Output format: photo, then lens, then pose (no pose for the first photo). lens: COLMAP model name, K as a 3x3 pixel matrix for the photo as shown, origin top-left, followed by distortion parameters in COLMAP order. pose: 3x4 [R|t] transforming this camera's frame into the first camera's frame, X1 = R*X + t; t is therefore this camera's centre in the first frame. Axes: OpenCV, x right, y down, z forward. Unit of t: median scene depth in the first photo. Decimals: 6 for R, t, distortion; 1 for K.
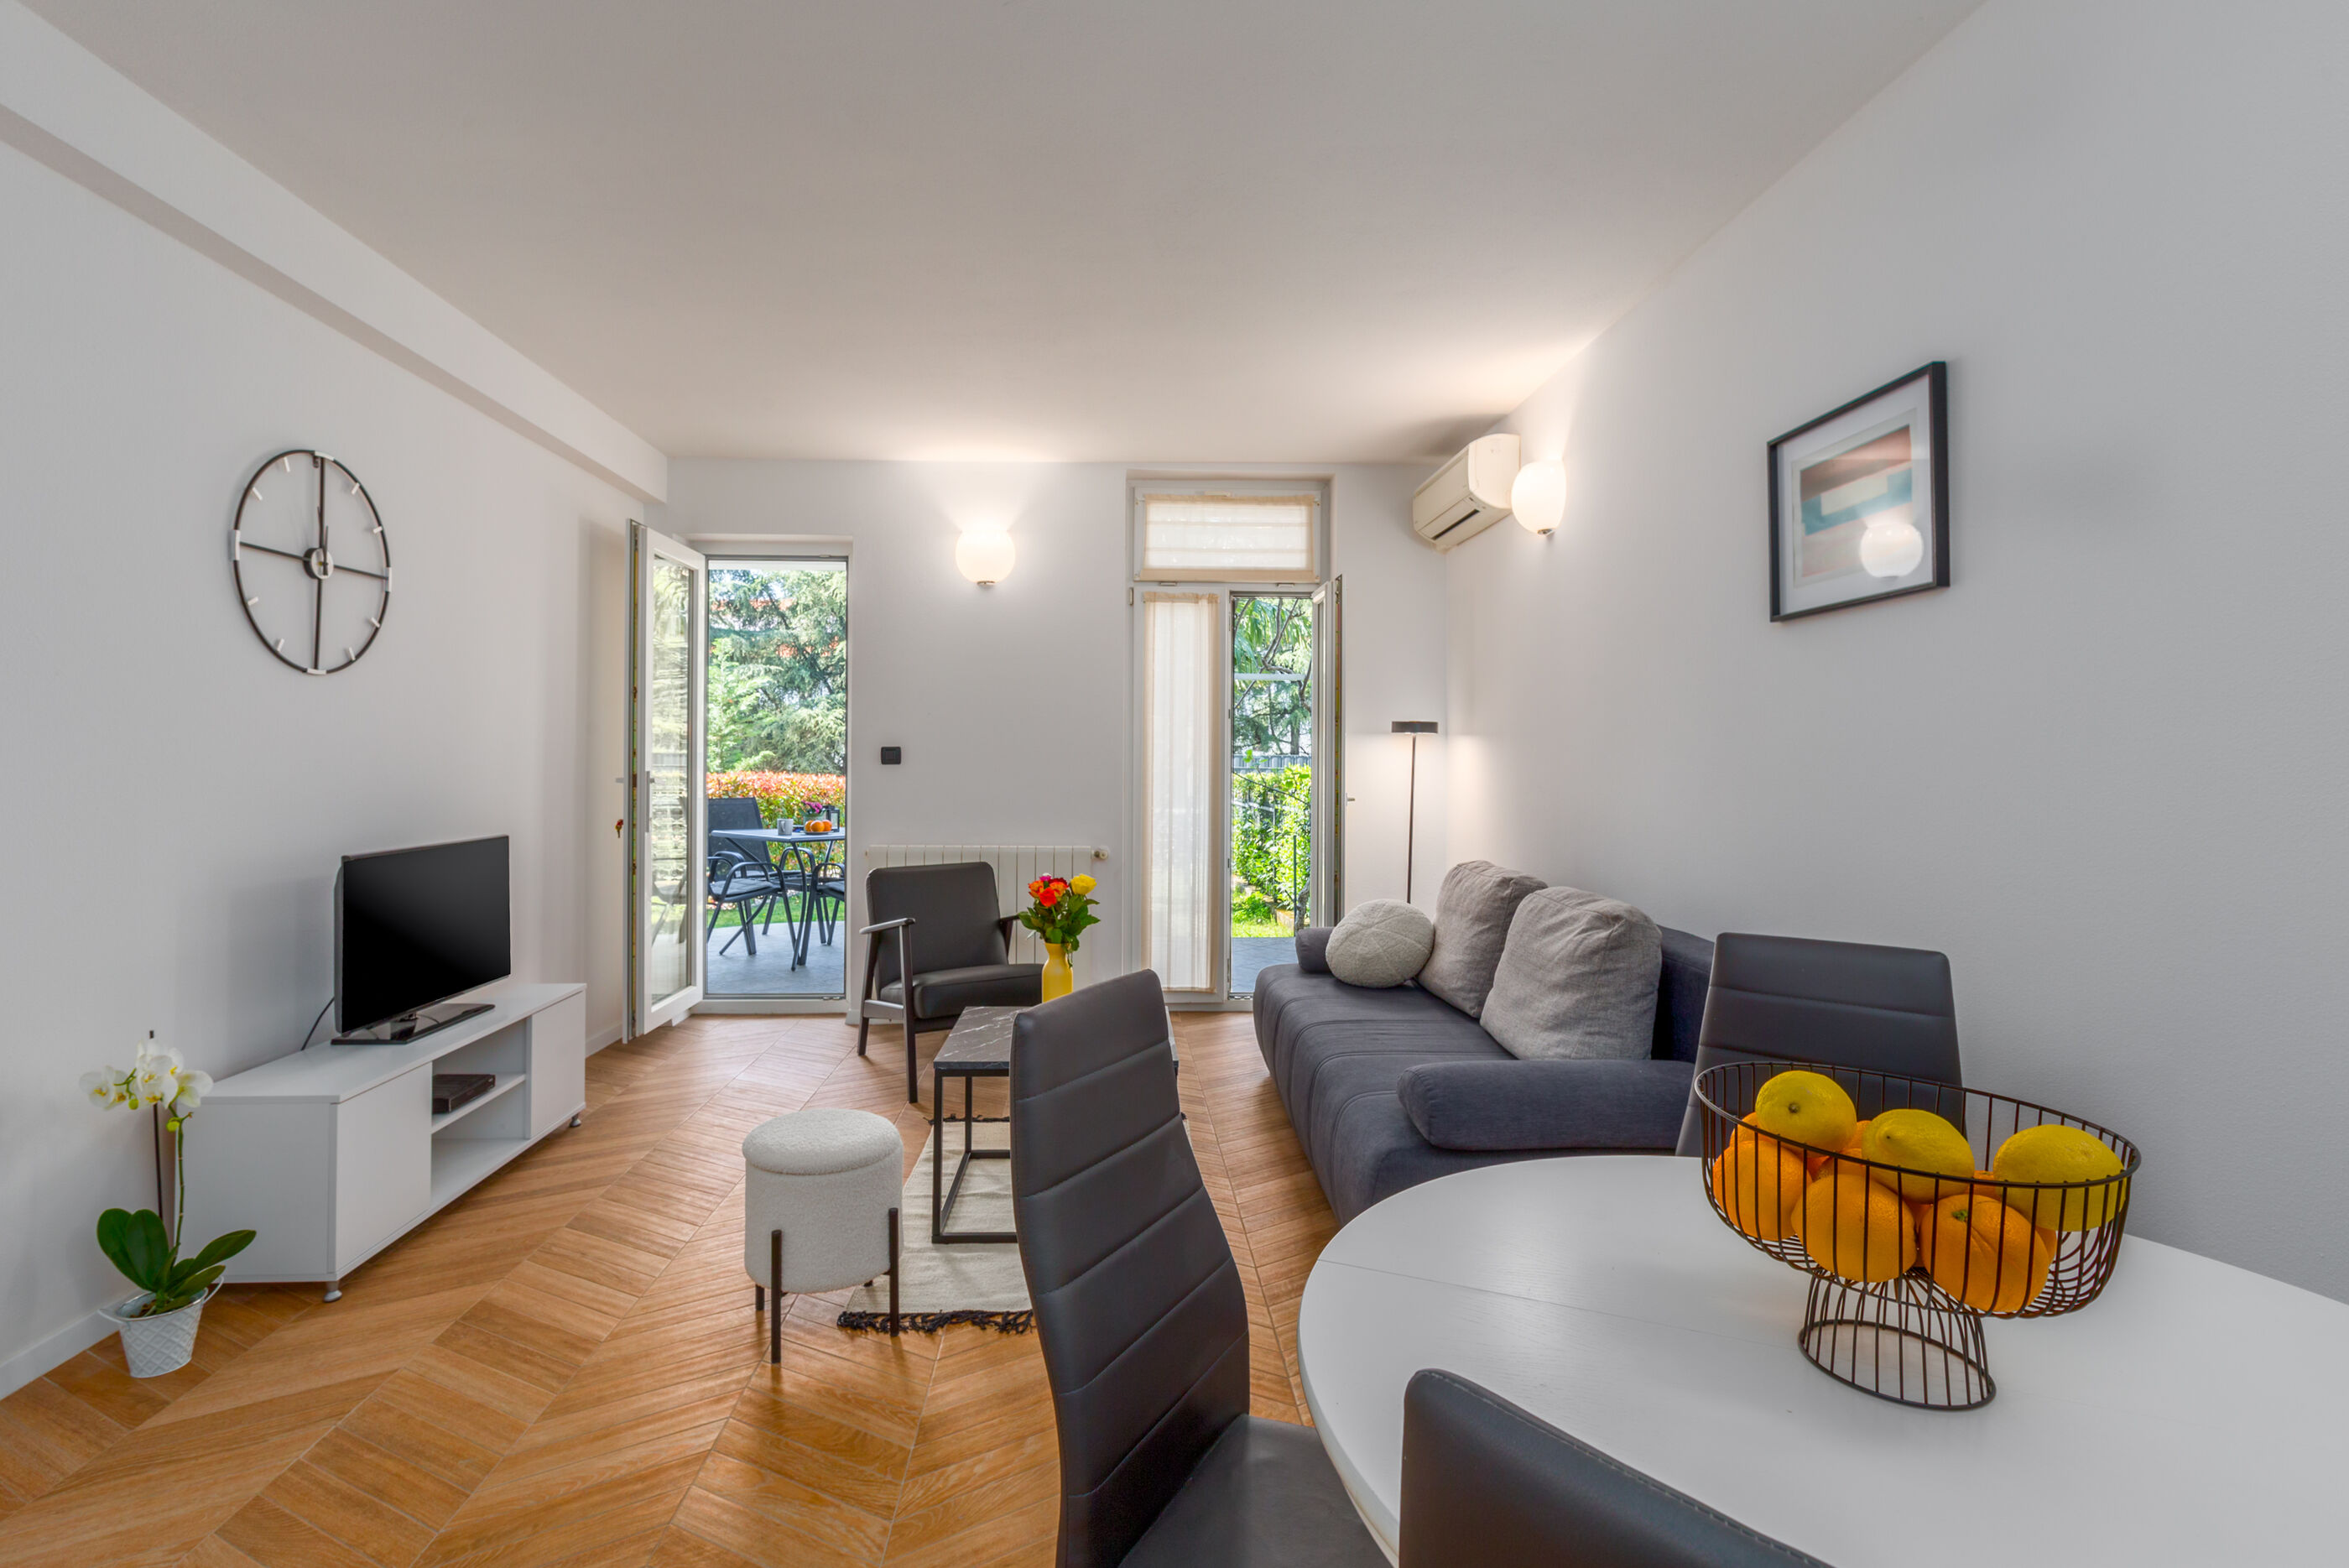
lens RADIAL K [[1118.1, 0, 1145.8], [0, 1118.1, 759.6], [0, 0, 1]] dist [-0.006356, 0.001946]
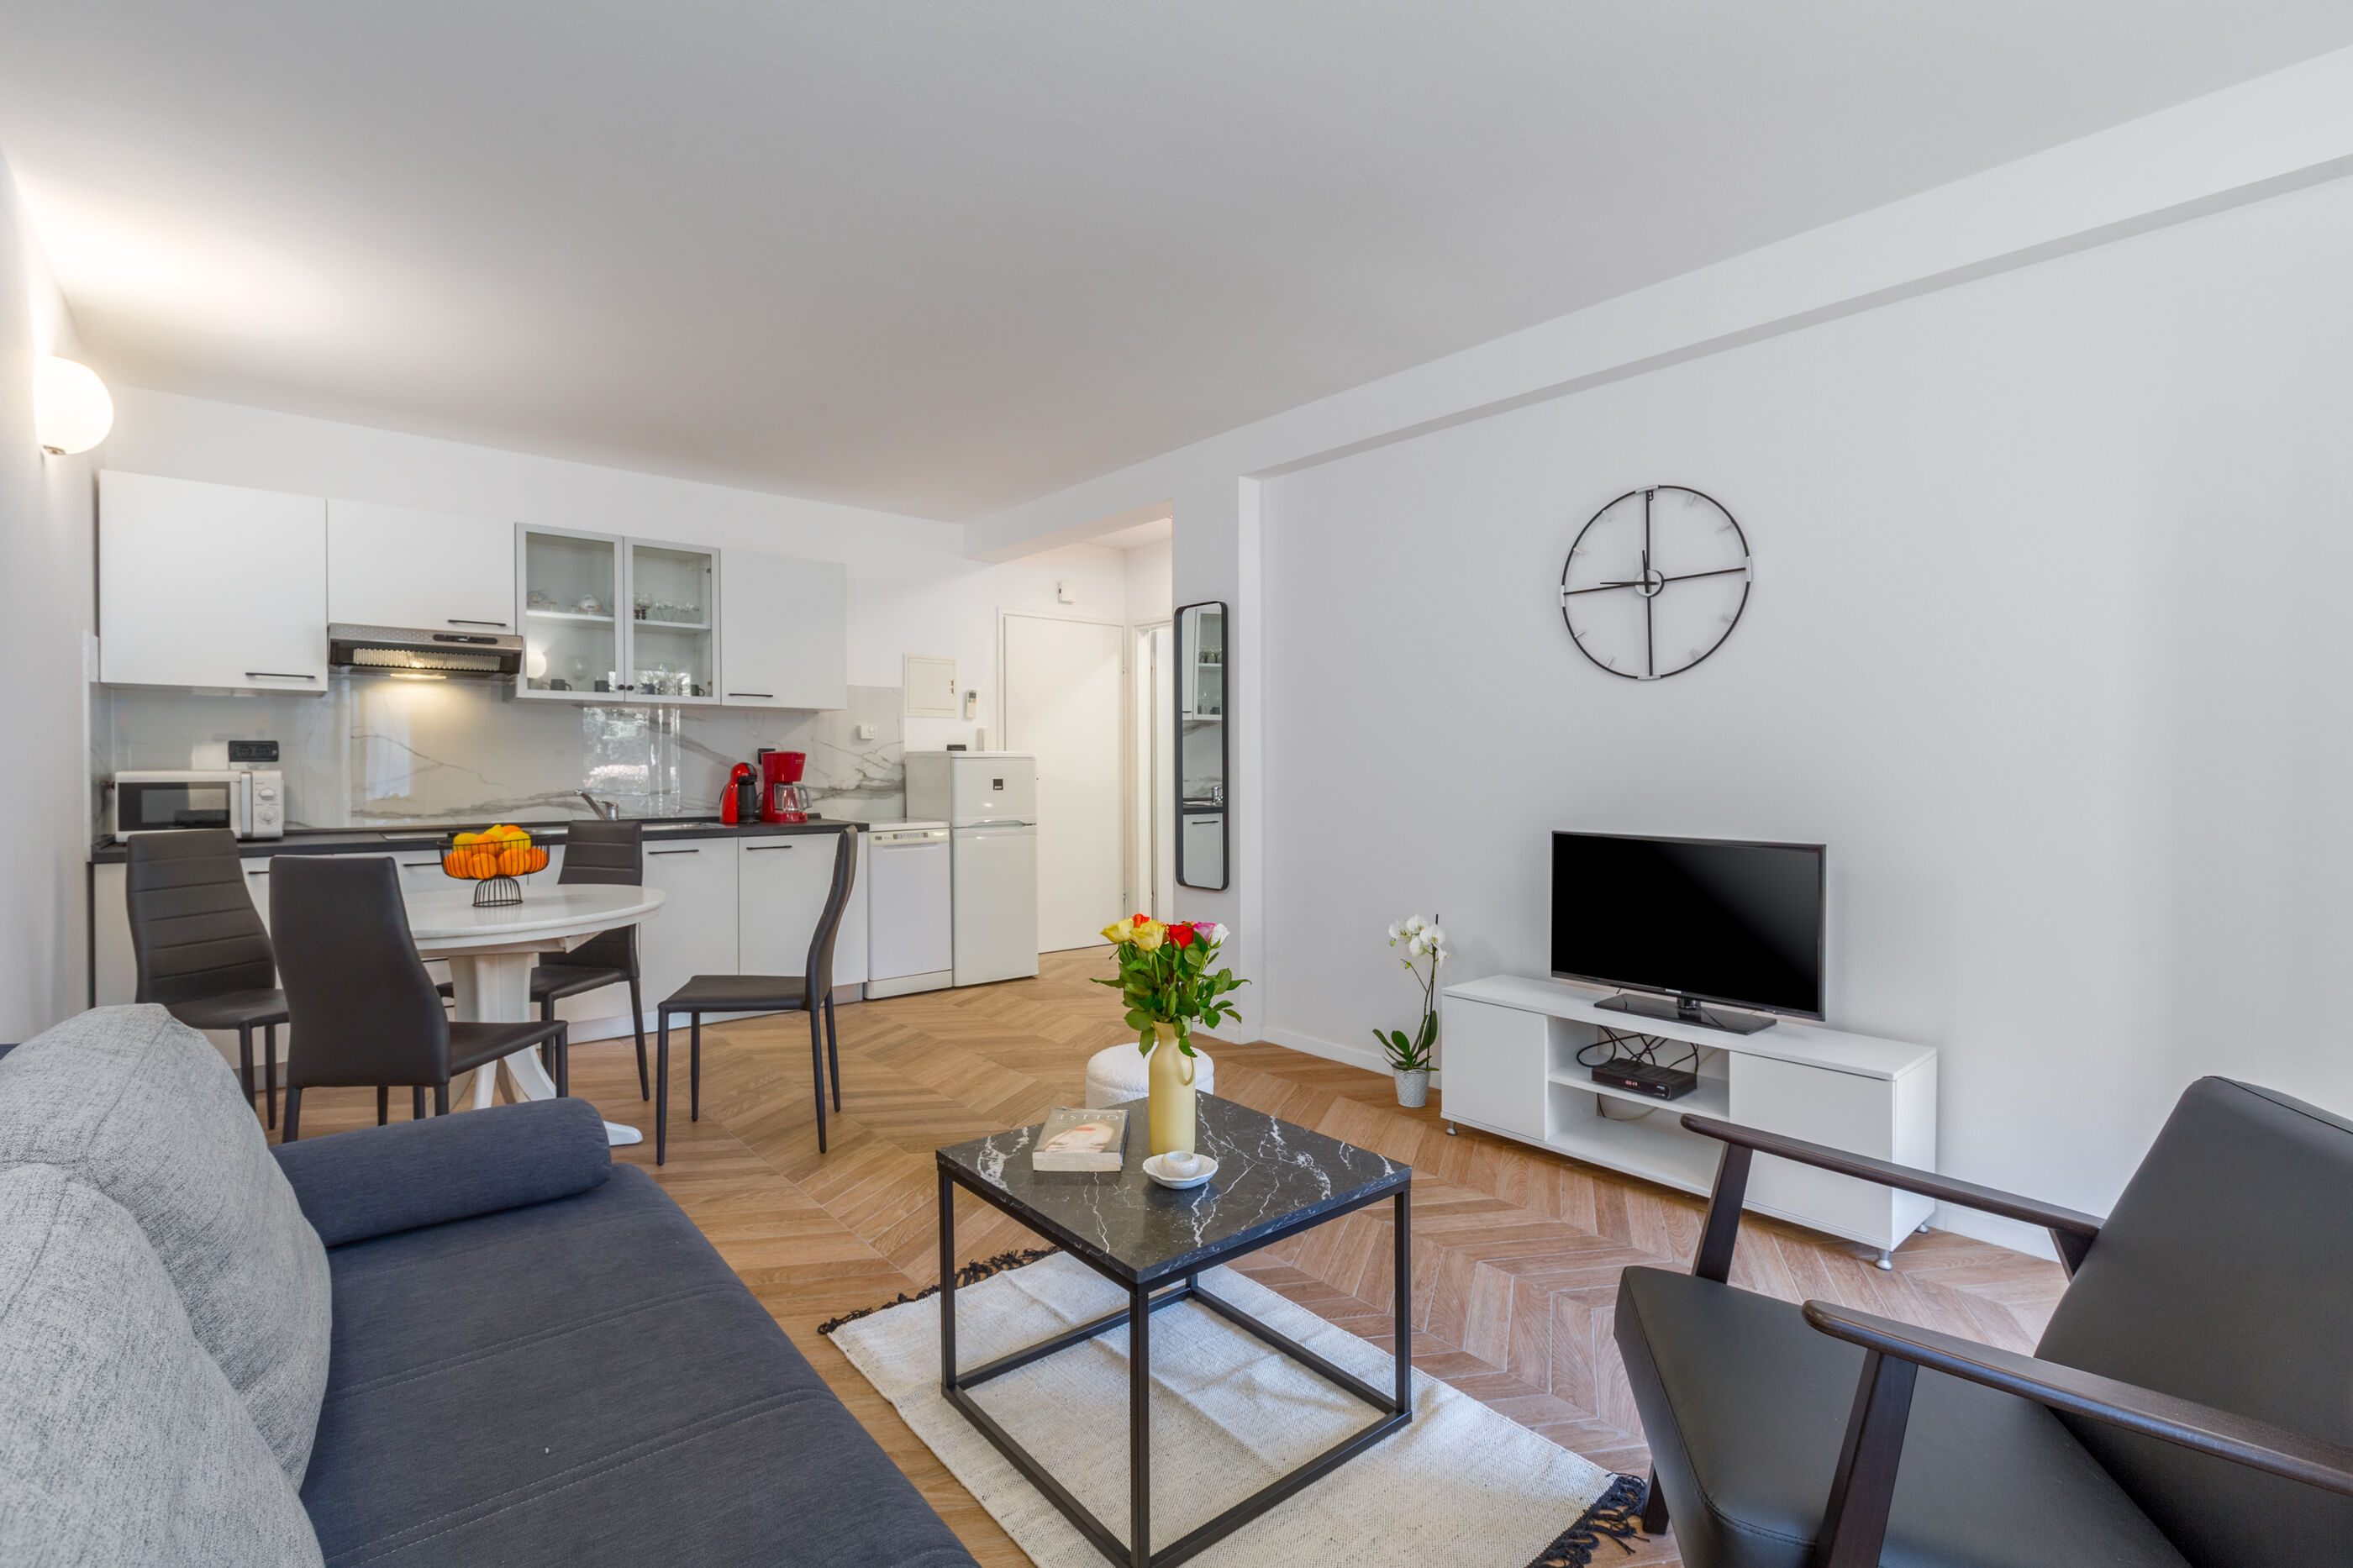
lens RADIAL K [[1080.9, 0, 1220.7], [0, 1080.9, 789.4], [0, 0, 1]] dist [0.000341, -0.000255]
pose [[-0.757380, 0.013239, -0.652840, 0.253766], [-0.003391, 0.999701, 0.024207, 0.009463], [0.652966, 0.020548, -0.757109, 1.200500]]
